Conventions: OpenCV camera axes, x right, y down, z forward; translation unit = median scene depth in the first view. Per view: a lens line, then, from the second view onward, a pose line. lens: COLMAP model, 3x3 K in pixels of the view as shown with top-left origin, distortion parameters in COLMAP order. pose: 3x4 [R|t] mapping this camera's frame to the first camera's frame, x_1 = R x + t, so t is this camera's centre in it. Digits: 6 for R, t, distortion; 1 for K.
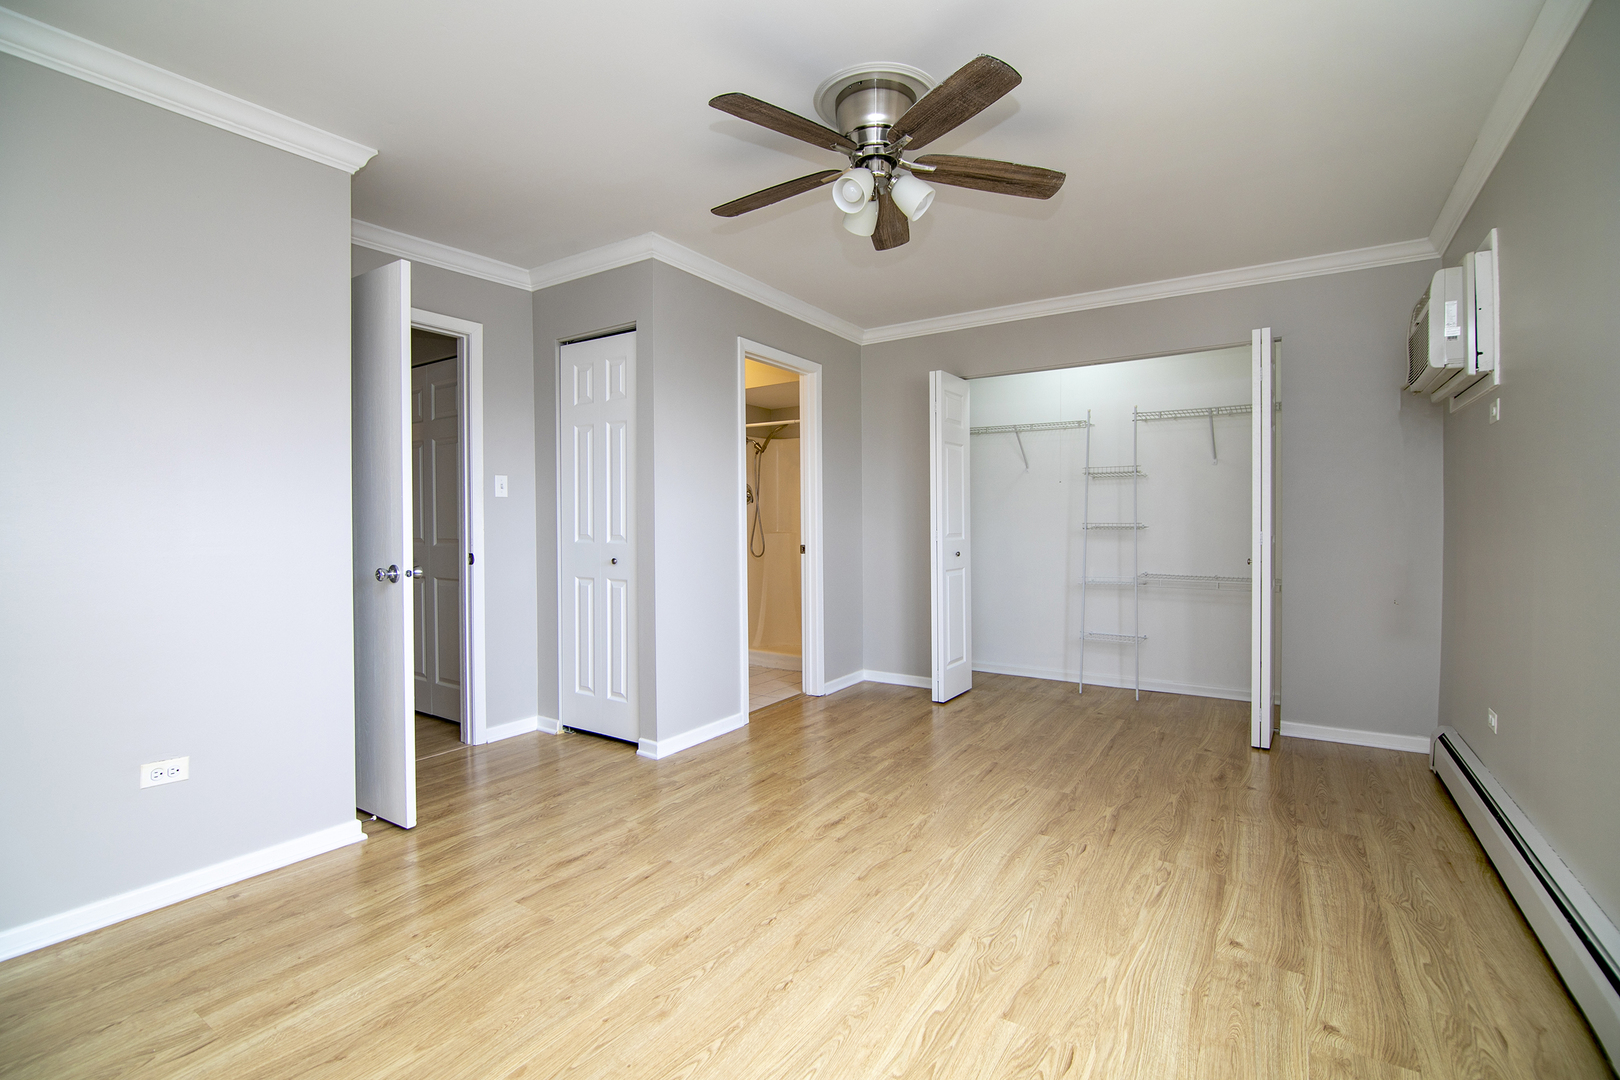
lens RADIAL K [[718.5, 0, 807.7], [0, 718.5, 530.1], [0, 0, 1]] dist [-0.002087, -0.011206]
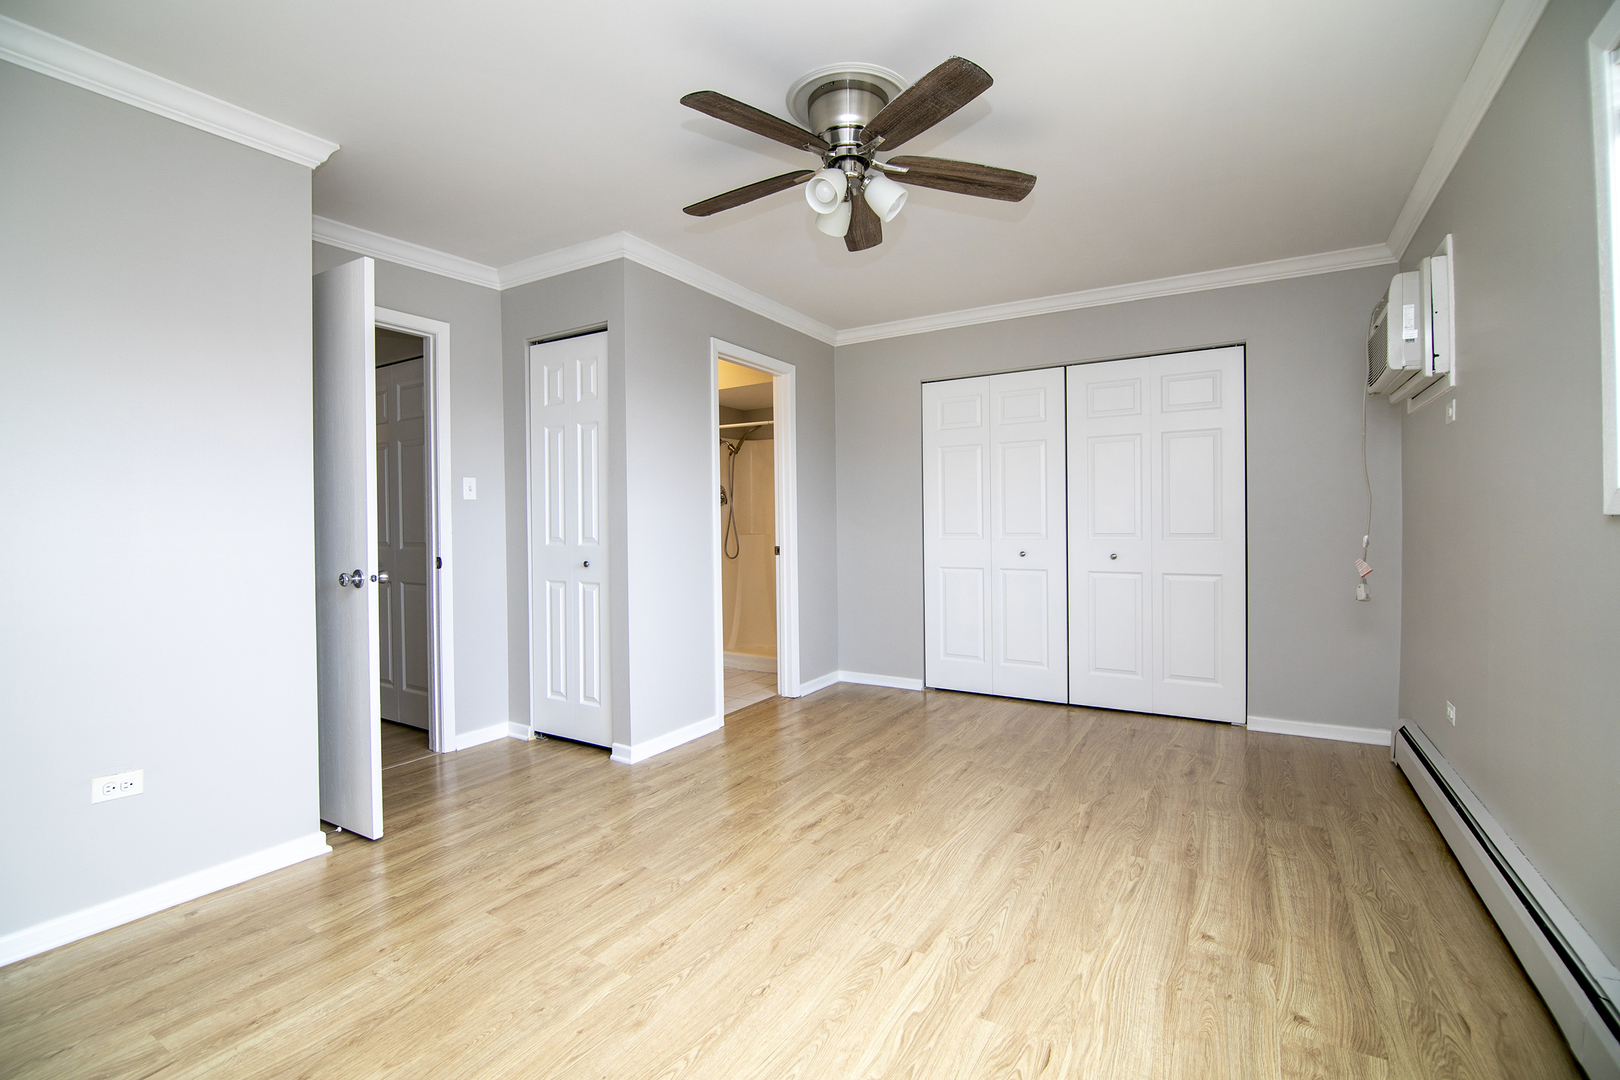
lens RADIAL K [[718.5, 0, 807.7], [0, 718.5, 530.1], [0, 0, 1]] dist [-0.002087, -0.011206]
pose [[0.999342, -0.005789, 0.035797, -0.000682], [0.005852, 0.999982, -0.001653, -0.000029], [-0.035787, 0.001861, 0.999358, 0.004686]]
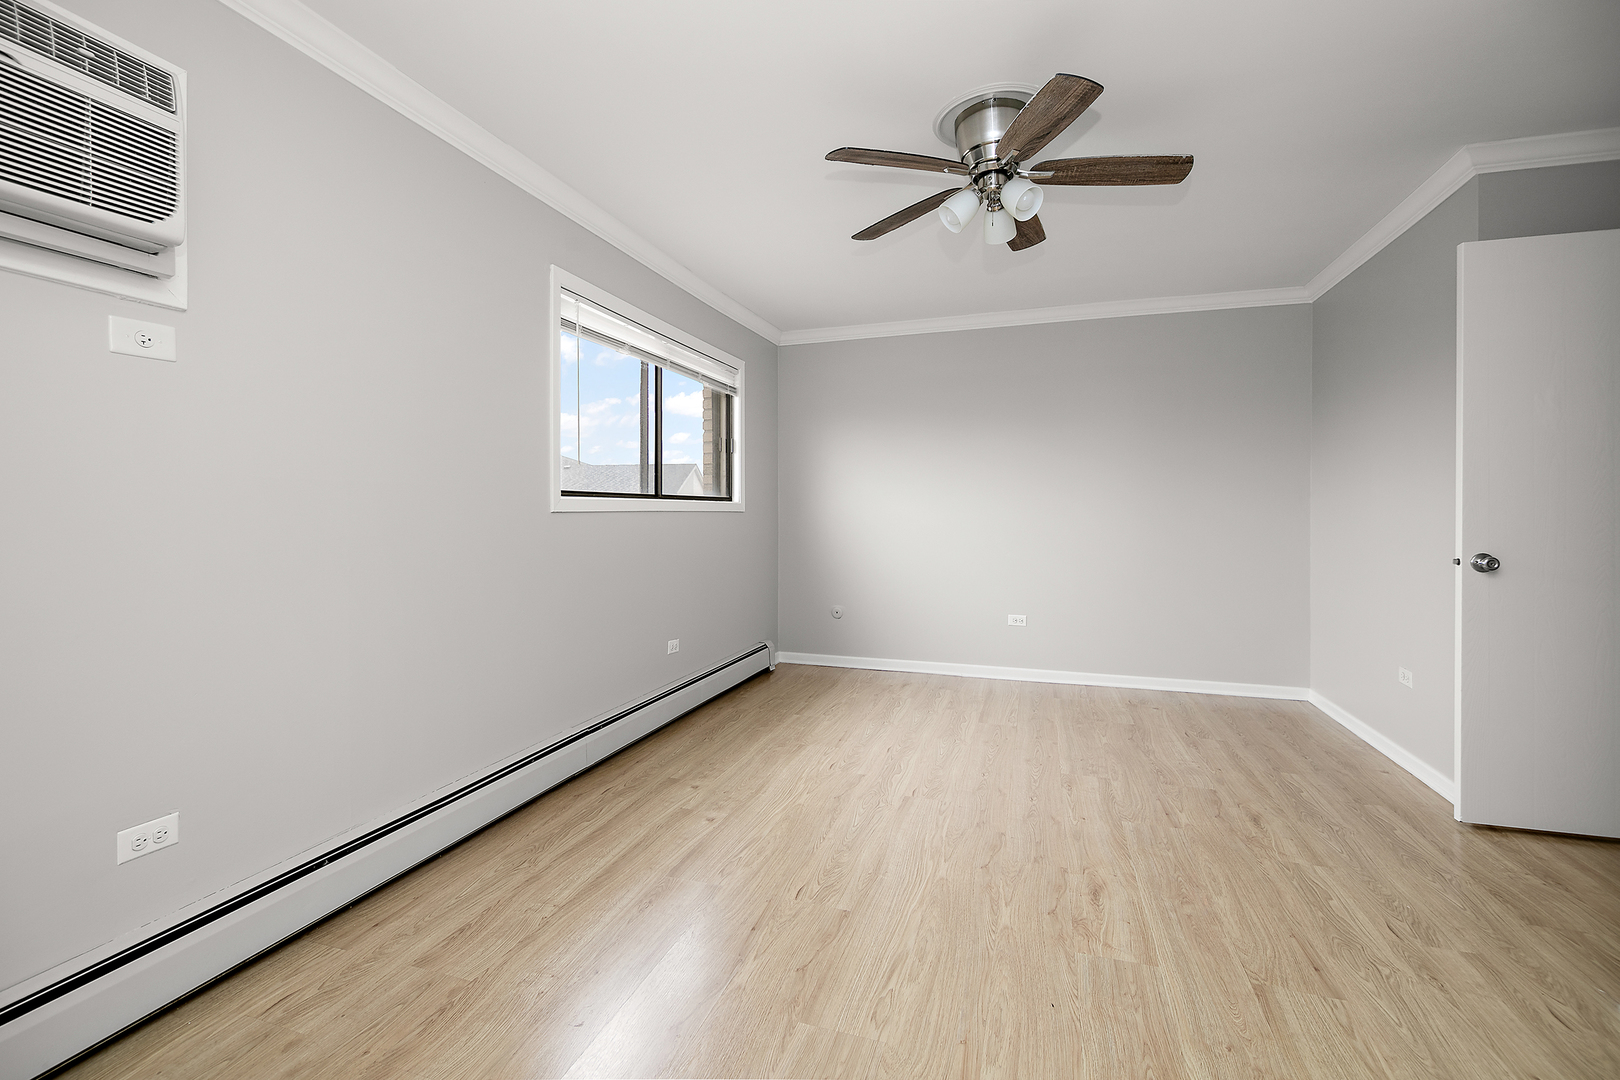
lens RADIAL K [[718.5, 0, 807.7], [0, 718.5, 530.1], [0, 0, 1]] dist [-0.002087, -0.011206]
pose [[-0.964799, 0.012579, -0.262686, 0.679426], [0.002484, 0.999247, 0.038726, -0.026101], [0.262975, 0.036710, -0.964104, 2.070583]]
